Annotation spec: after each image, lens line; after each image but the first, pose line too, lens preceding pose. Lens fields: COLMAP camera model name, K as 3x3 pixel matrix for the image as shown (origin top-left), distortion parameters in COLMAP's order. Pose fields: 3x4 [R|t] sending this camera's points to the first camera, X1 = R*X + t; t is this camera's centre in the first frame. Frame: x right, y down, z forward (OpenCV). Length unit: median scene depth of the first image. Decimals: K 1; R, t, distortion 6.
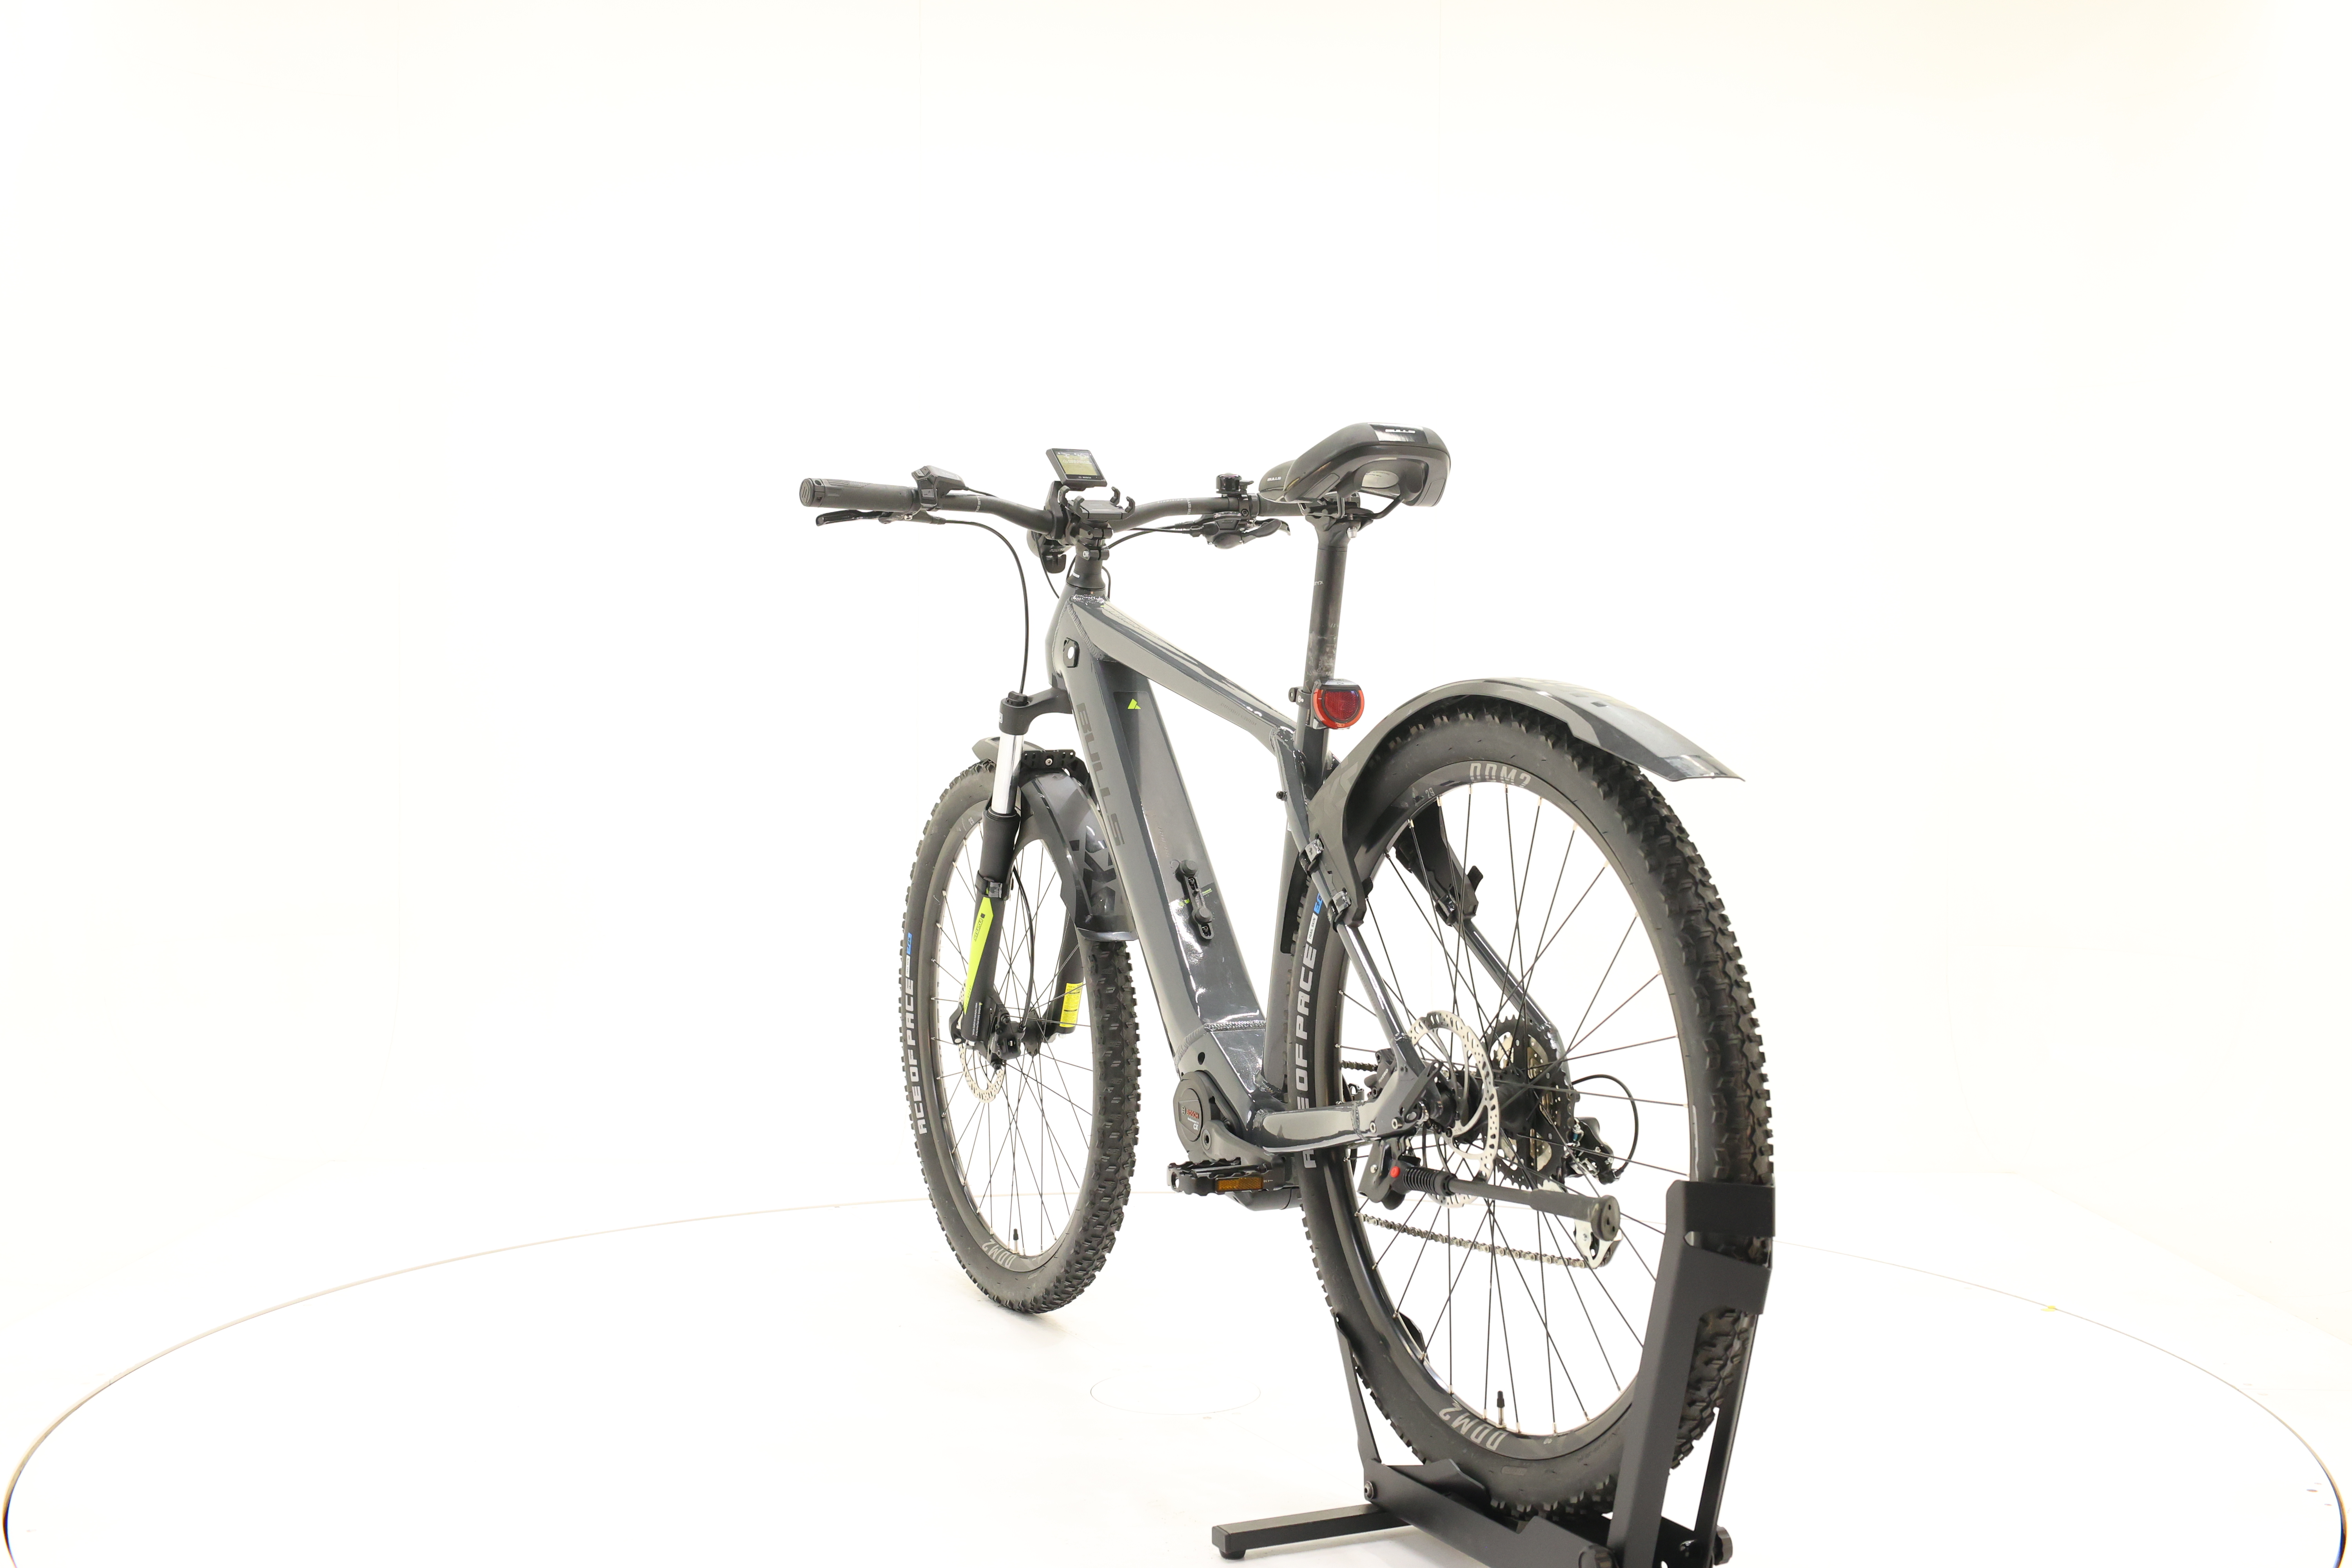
lens RADIAL K [[2524.6, 0, 1177.6], [0, 2524.6, 732.9], [0, 0, 1]] dist [-0.015822, 0.021196]
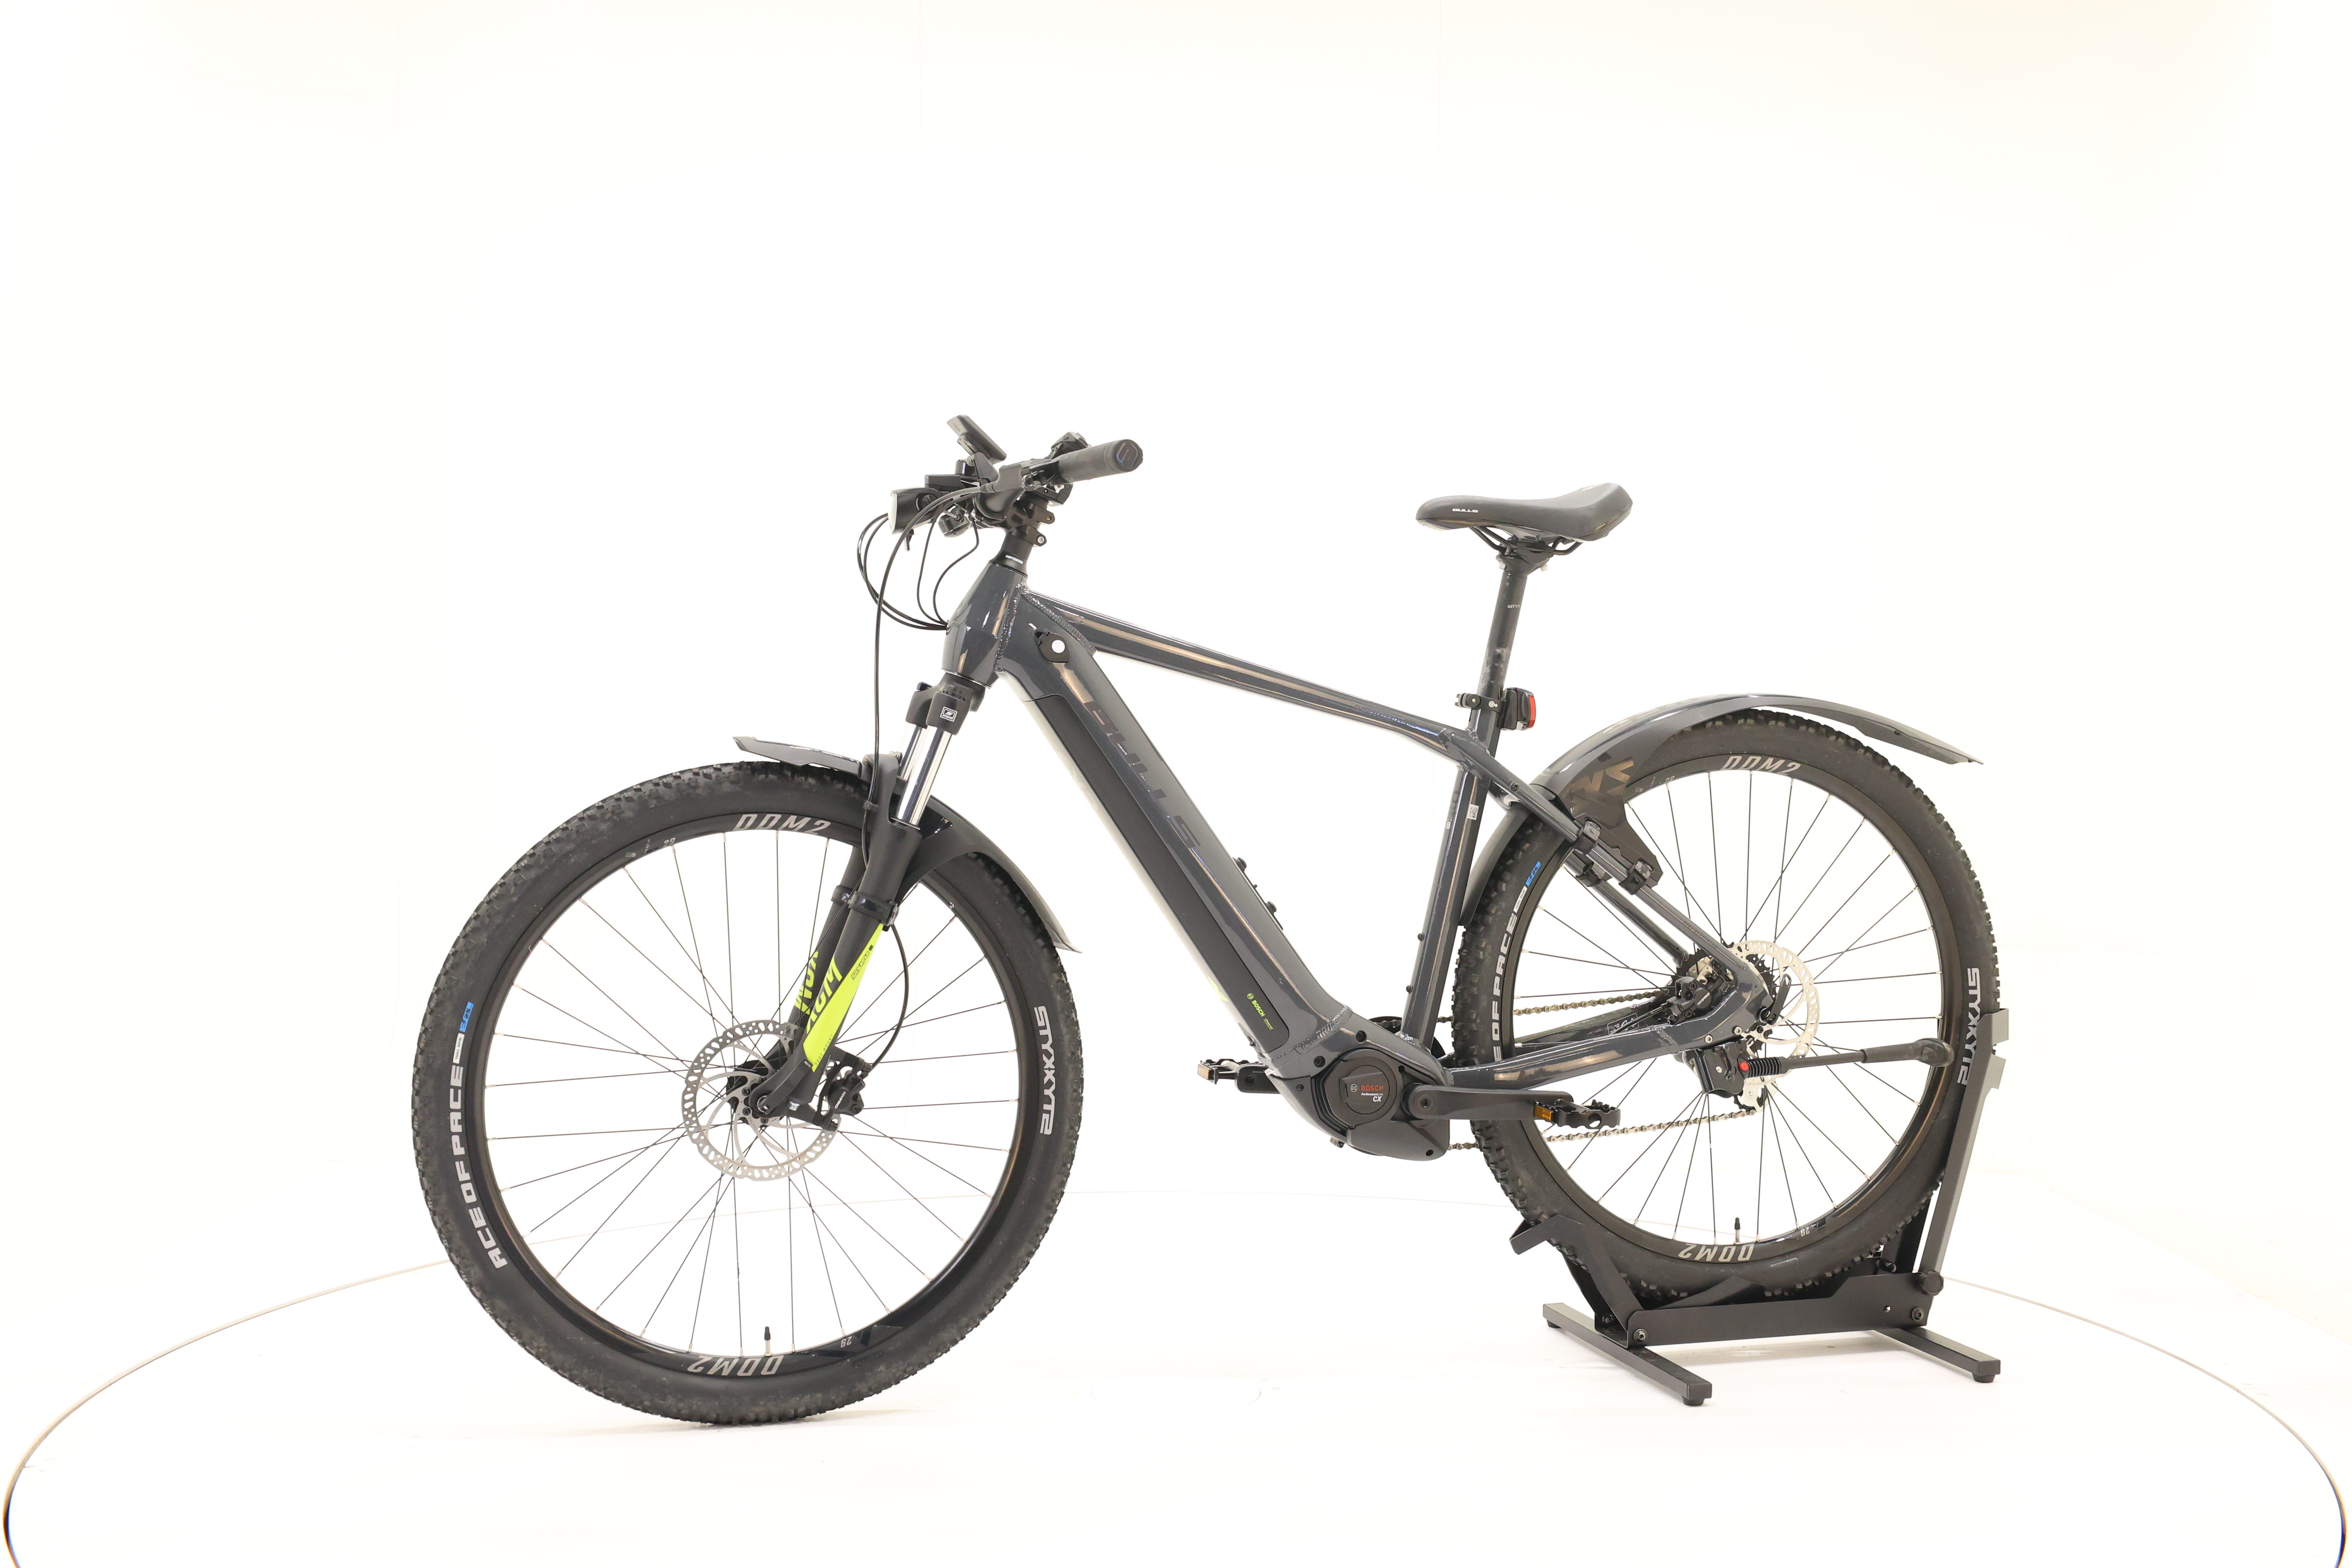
lens RADIAL K [[2524.6, 0, 1177.6], [0, 2524.6, 732.9], [0, 0, 1]] dist [-0.015822, 0.021196]
pose [[0.175940, -0.004283, 0.984392, -1.117523], [-0.003471, 0.999982, 0.004971, -0.005412], [-0.984395, -0.004292, 0.175922, 0.937147]]
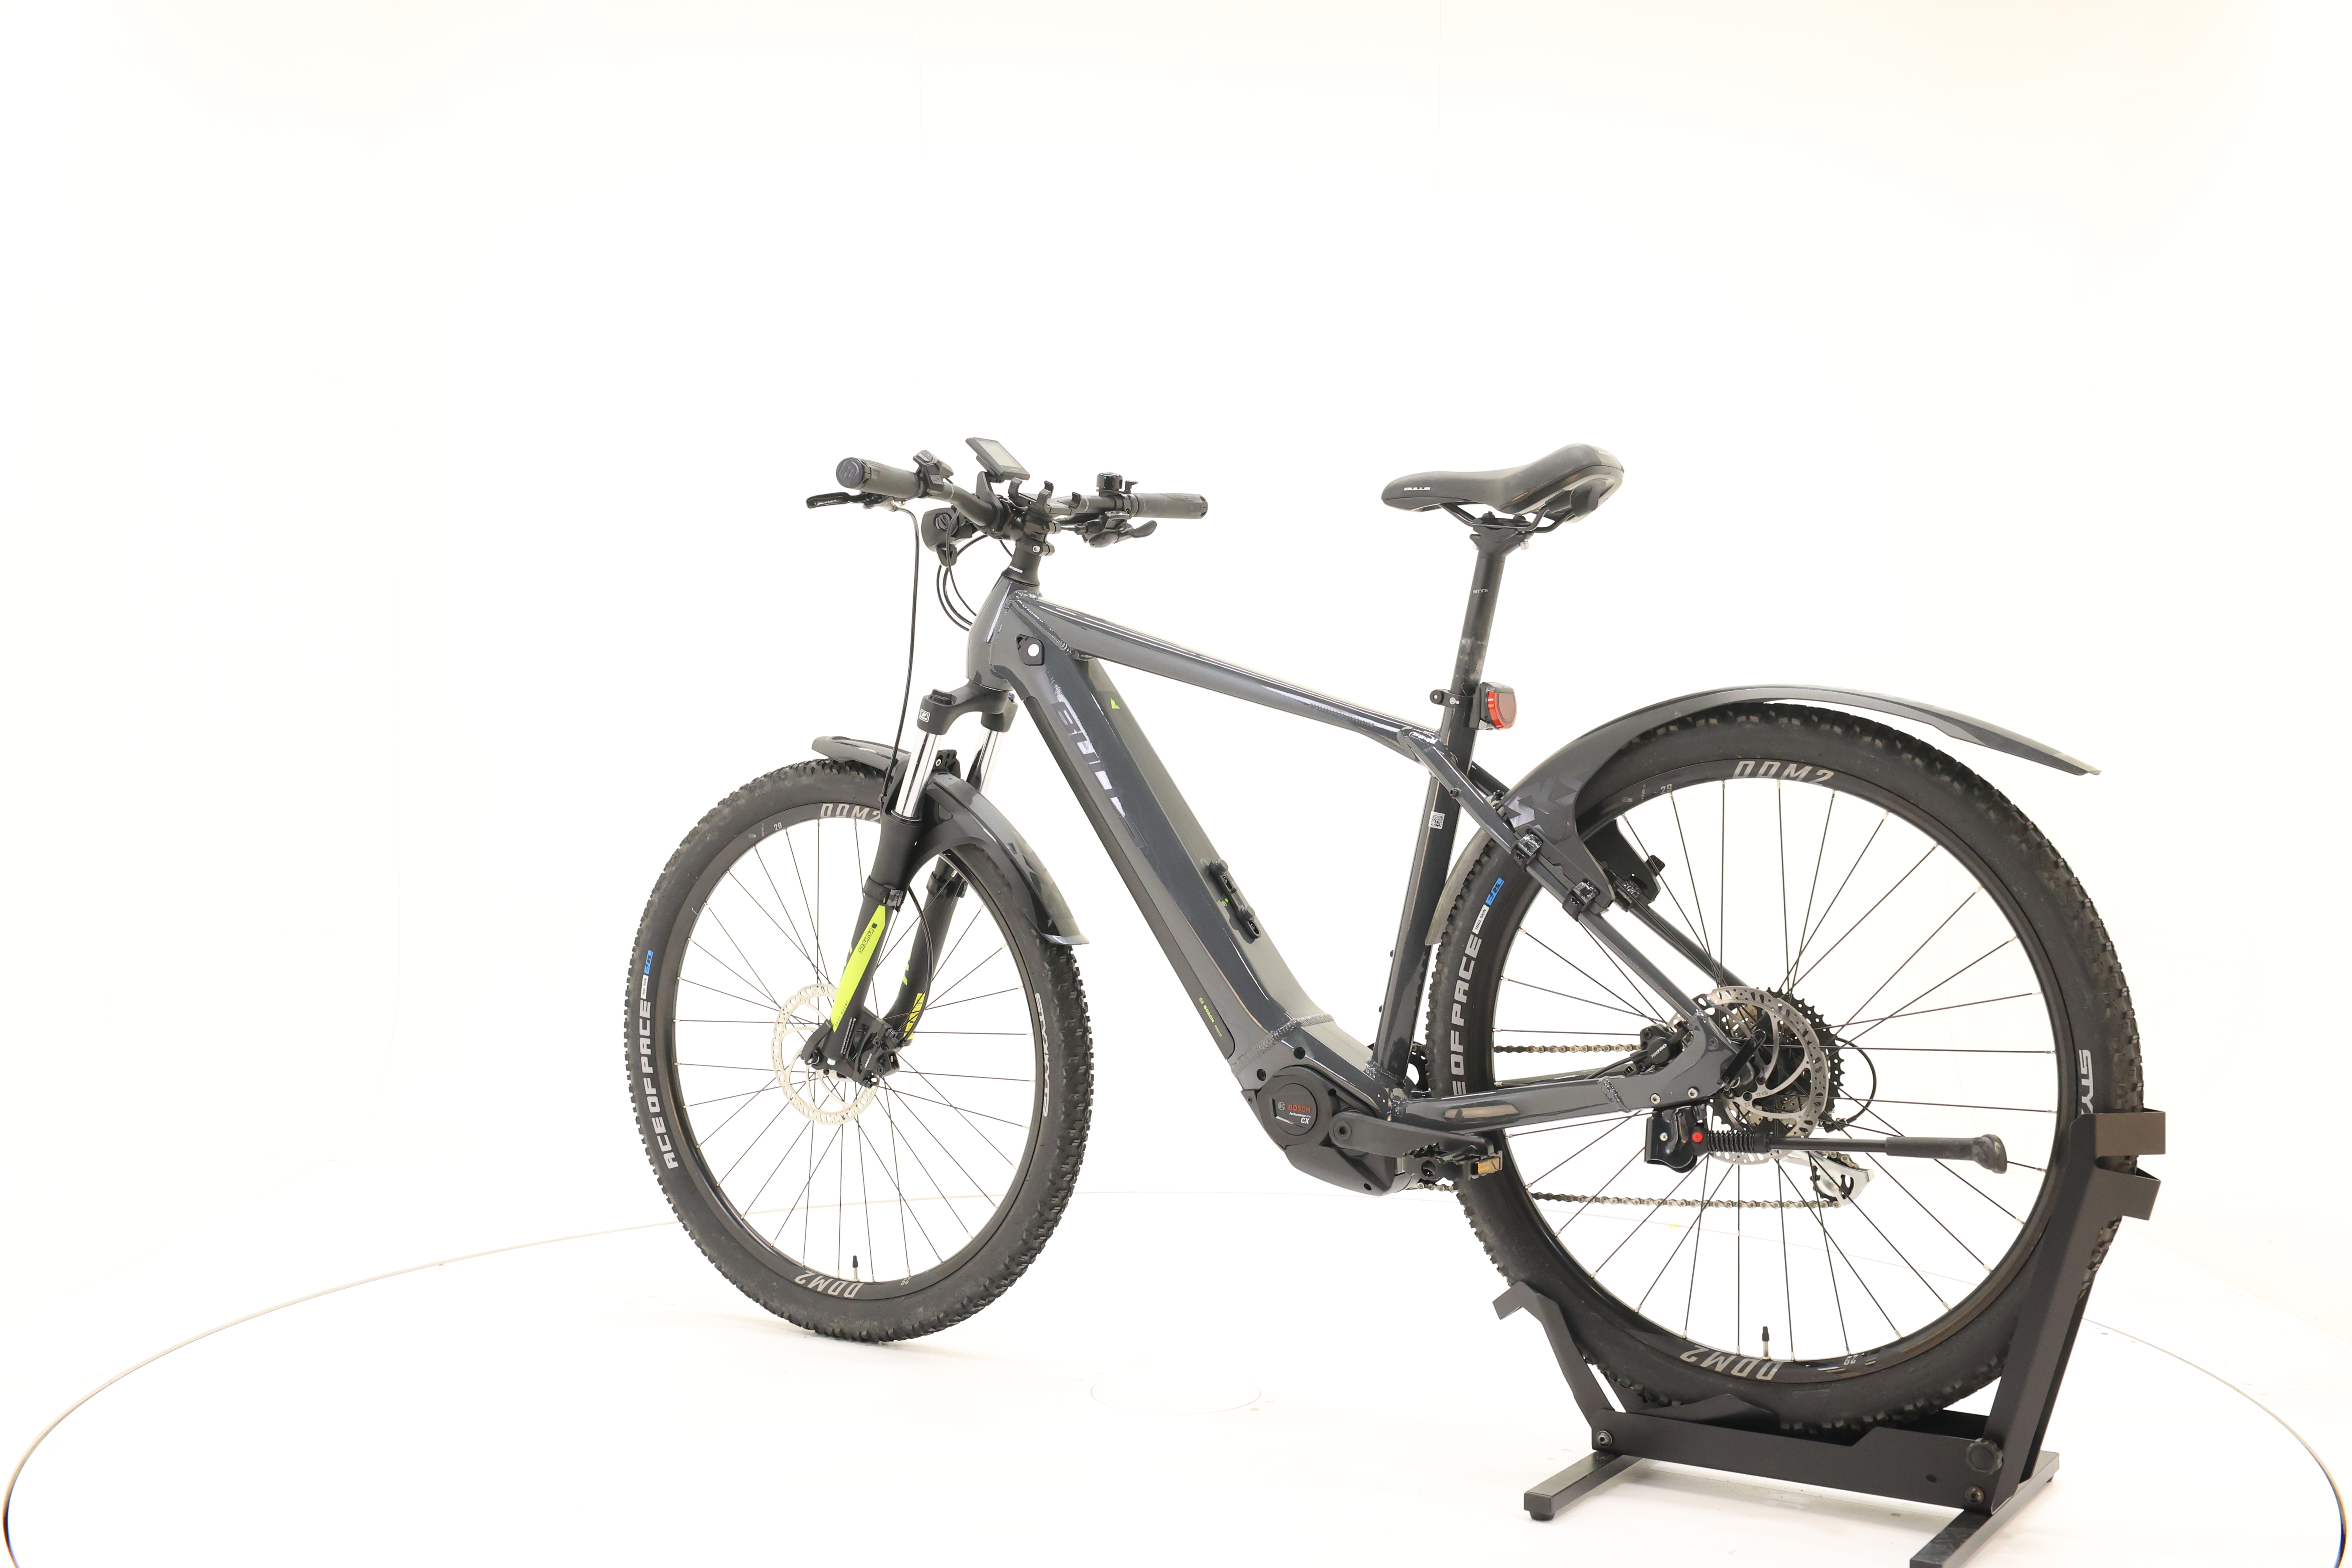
lens RADIAL K [[2524.6, 0, 1177.6], [0, 2524.6, 732.9], [0, 0, 1]] dist [-0.015822, 0.021196]
pose [[0.848338, -0.000097, 0.529454, -0.601629], [-0.001038, 0.999998, 0.001847, -0.002022], [-0.529453, -0.002116, 0.848336, 0.172897]]
